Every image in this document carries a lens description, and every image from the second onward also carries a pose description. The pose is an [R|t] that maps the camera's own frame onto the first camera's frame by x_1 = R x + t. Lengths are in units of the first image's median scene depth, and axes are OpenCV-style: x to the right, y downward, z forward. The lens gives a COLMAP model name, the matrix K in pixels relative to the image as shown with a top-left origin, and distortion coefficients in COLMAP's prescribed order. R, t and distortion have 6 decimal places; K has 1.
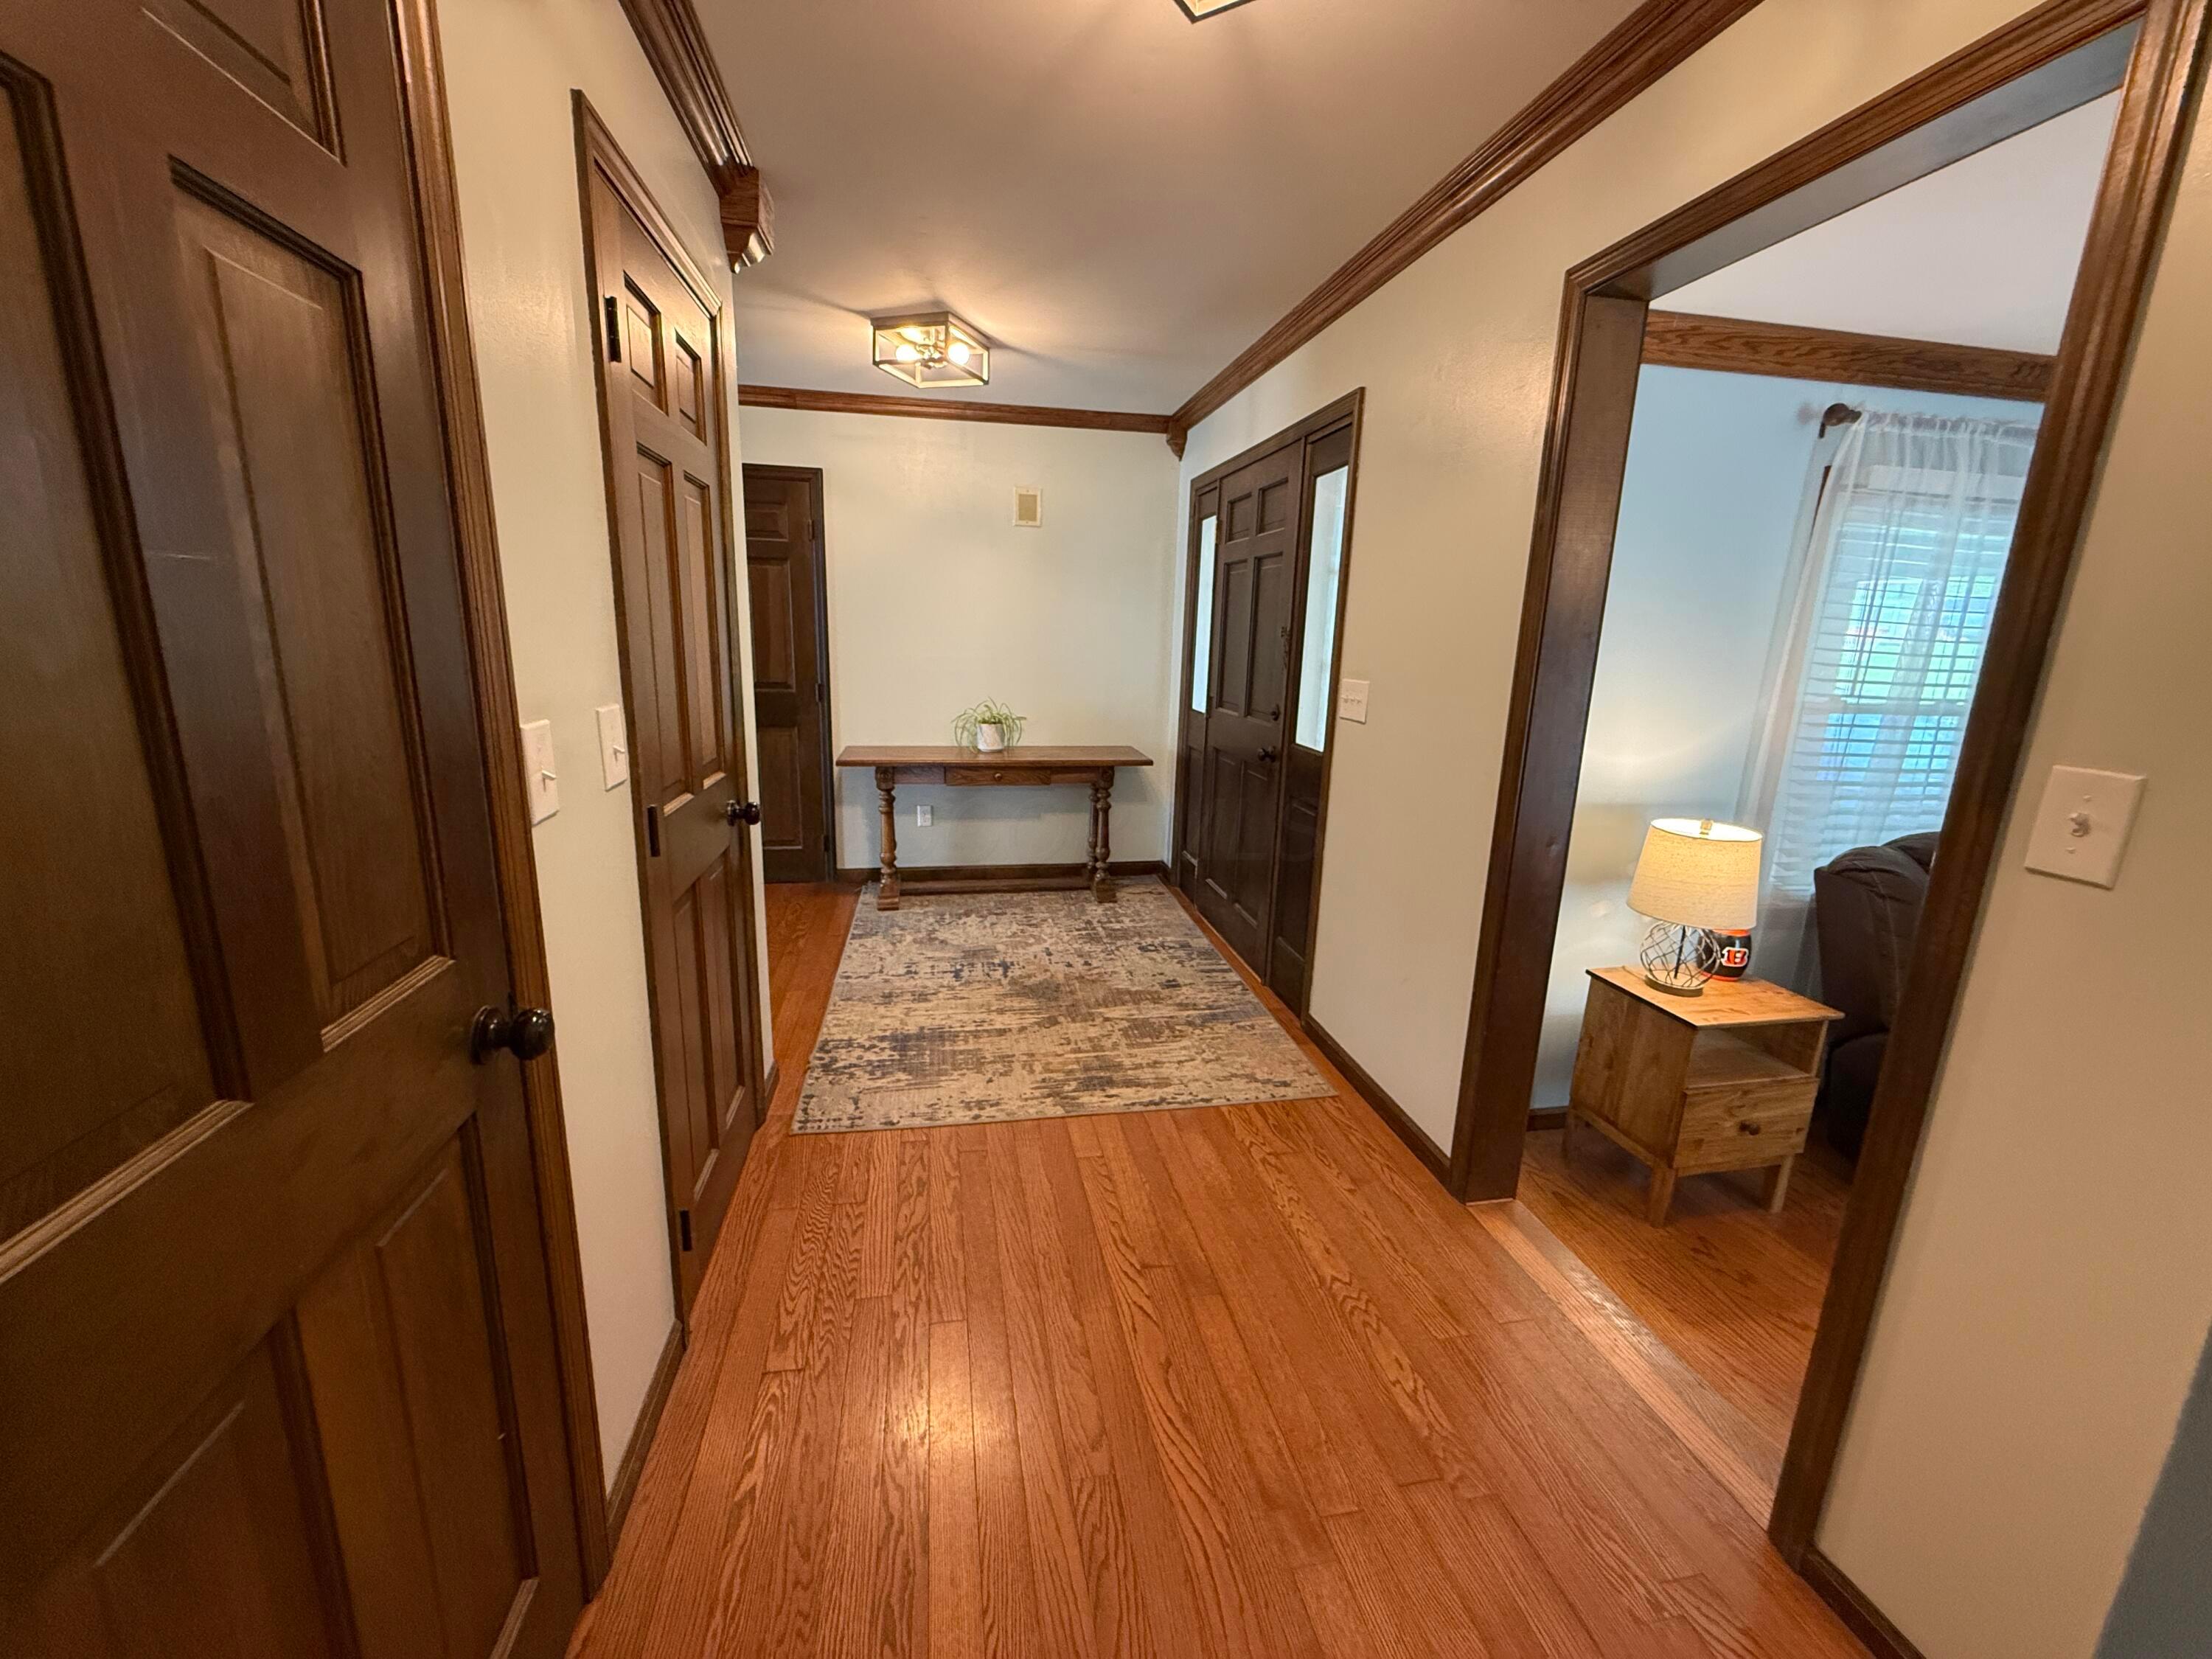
lens RADIAL K [[885.6, 0, 1104.6], [0, 885.6, 830.4], [0, 0, 1]] dist [0.001508, 0.000268]
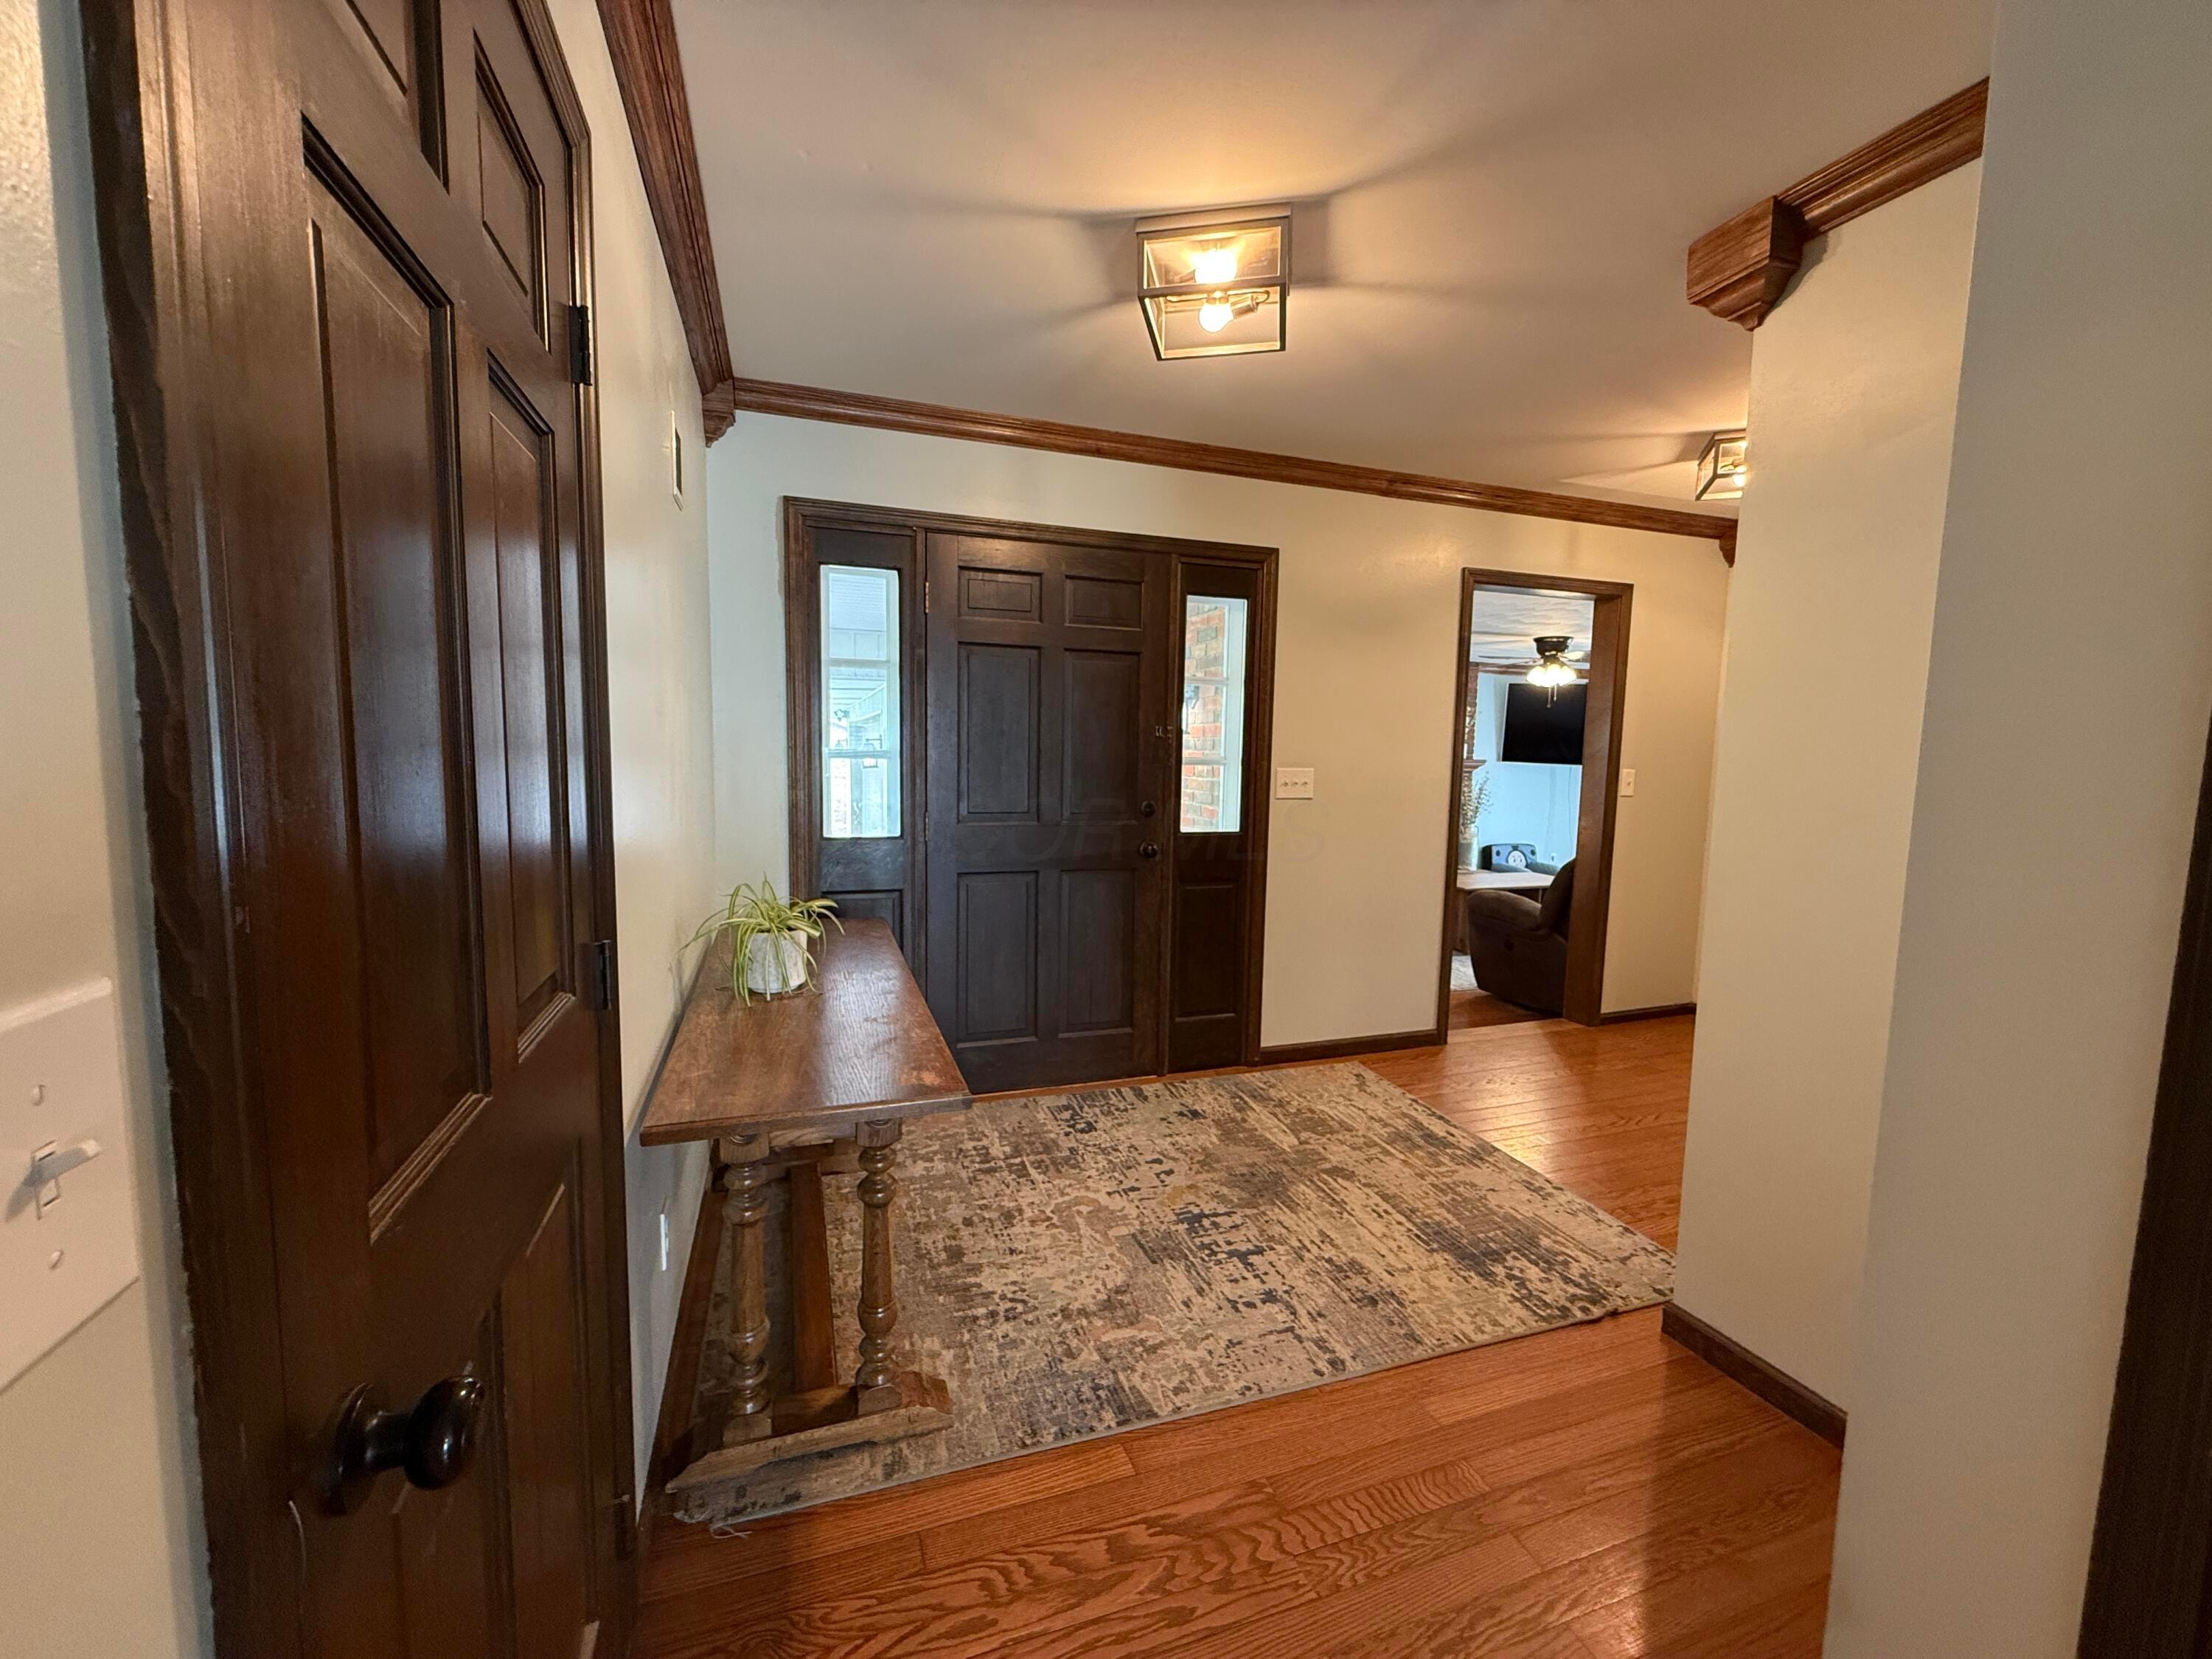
lens RADIAL K [[885.6, 0, 1103.8], [0, 885.6, 829.9], [0, 0, 1]] dist [0.001508, 0.000268]
pose [[-0.148905, -0.129477, 0.980338, -0.770586], [0.195047, 0.968068, 0.157483, -0.270929], [-0.969425, 0.214662, -0.118896, 1.142867]]
